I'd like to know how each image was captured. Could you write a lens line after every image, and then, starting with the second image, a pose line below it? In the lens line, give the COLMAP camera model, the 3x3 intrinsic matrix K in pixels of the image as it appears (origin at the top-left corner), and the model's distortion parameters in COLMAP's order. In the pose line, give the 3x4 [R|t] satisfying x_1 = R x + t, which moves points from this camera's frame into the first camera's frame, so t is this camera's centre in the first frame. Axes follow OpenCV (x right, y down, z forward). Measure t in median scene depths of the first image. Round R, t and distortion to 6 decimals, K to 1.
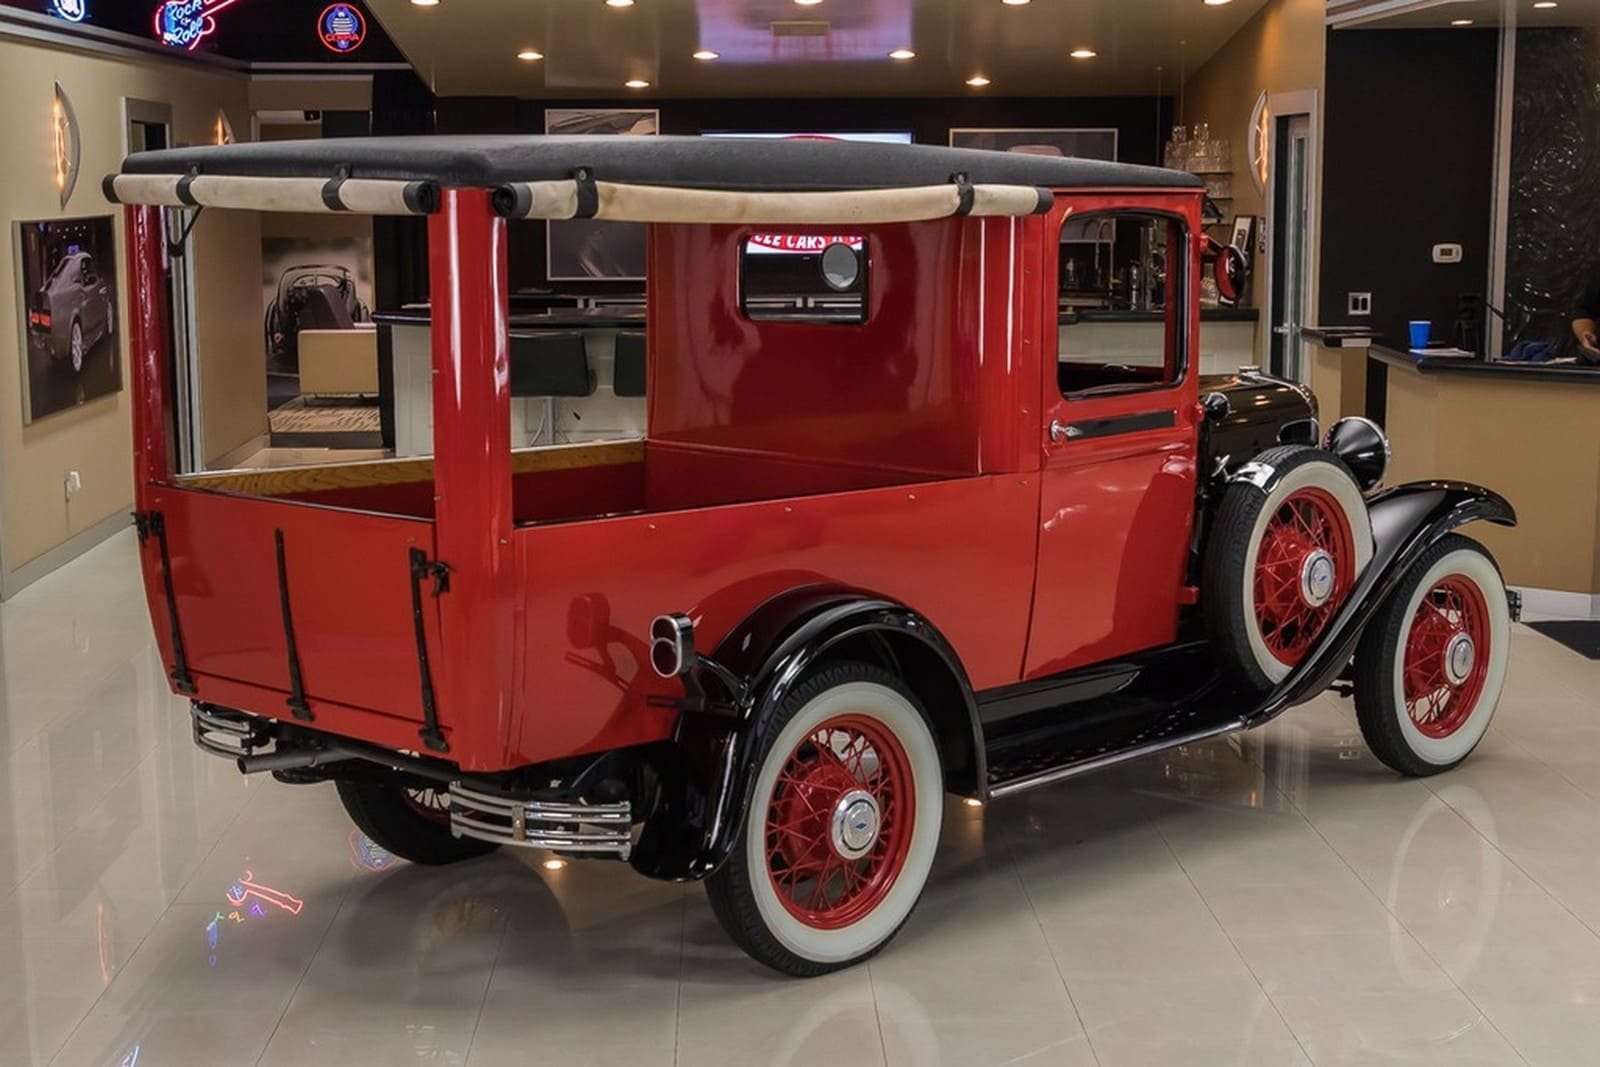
lens RADIAL K [[2537.6, 0, 800.2], [0, 2537.6, 604.7], [0, 0, 1]] dist [-0.011069, -0.008838]
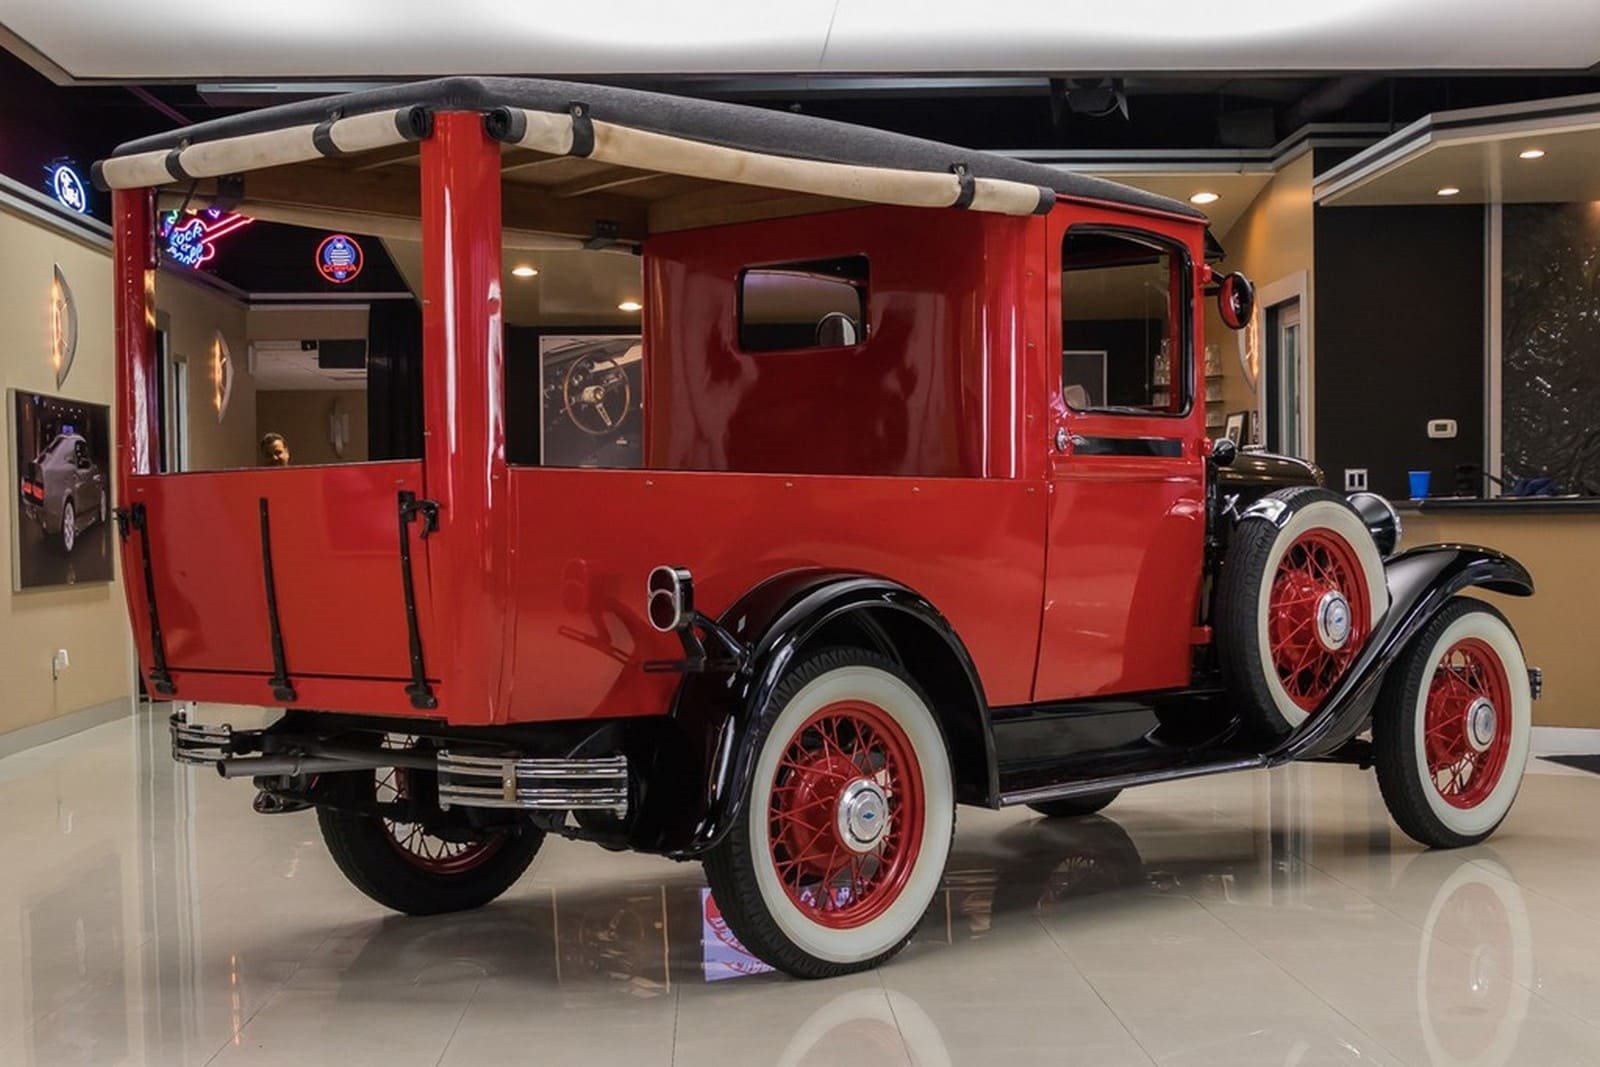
lens RADIAL K [[2527.0, 0, 776.3], [0, 2527.0, 629.1], [0, 0, 1]] dist [-0.032599, 0.093666]
pose [[0.999950, -0.008407, -0.005461, -0.004054], [0.007668, 0.992321, -0.123448, 0.111442], [0.006457, 0.123400, 0.992336, 0.041205]]
